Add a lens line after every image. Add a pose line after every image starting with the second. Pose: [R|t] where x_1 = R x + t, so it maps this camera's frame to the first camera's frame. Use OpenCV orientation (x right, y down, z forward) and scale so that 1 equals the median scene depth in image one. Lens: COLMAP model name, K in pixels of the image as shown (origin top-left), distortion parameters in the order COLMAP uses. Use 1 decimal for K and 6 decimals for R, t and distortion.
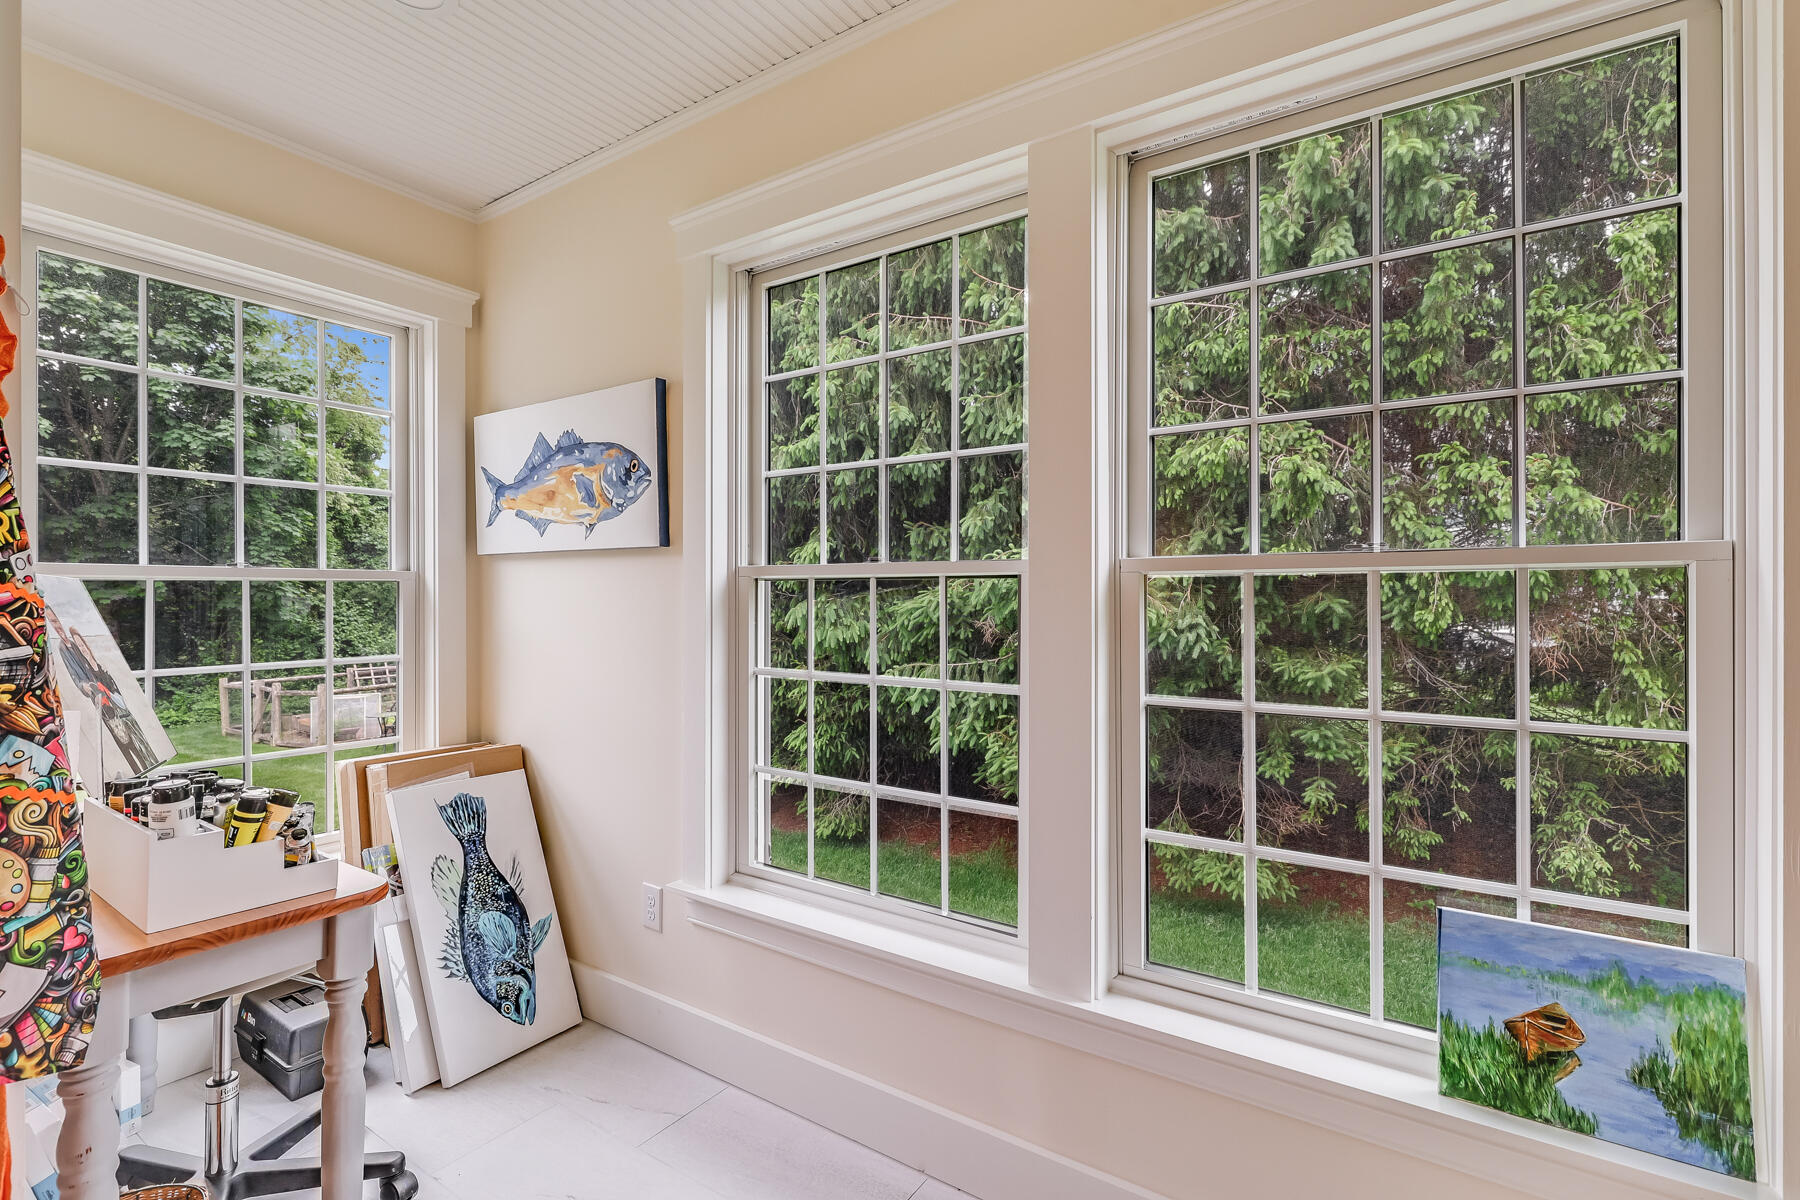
lens RADIAL K [[815.0, 0, 908.8], [0, 815.0, 595.8], [0, 0, 1]] dist [-0.000342, -0.000067]
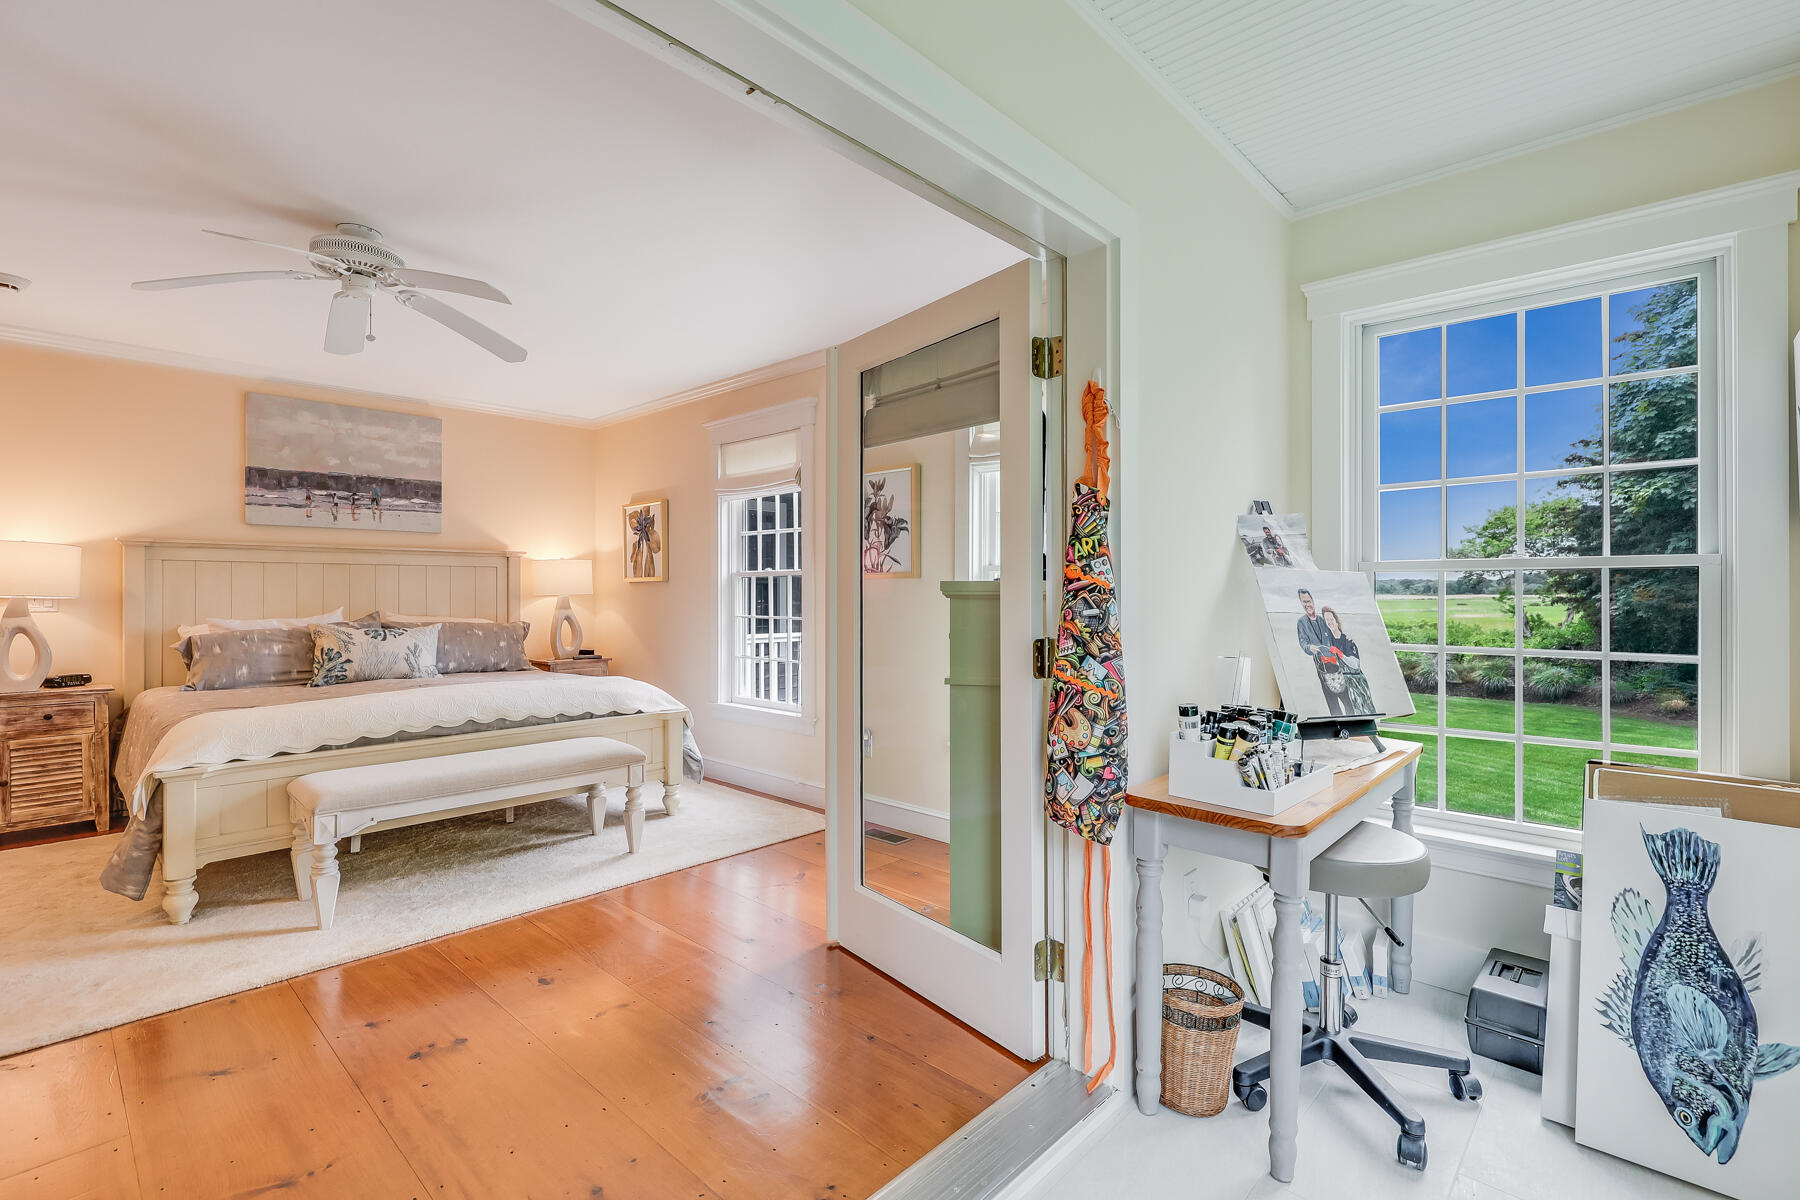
lens RADIAL K [[815.0, 0, 907.1], [0, 815.0, 593.3], [0, 0, 1]] dist [-0.000342, -0.000067]
pose [[-0.149771, 0.009617, -0.988674, 0.387506], [0.000122, 0.999953, 0.009708, 0.003841], [0.988721, 0.001334, -0.149765, 0.400938]]
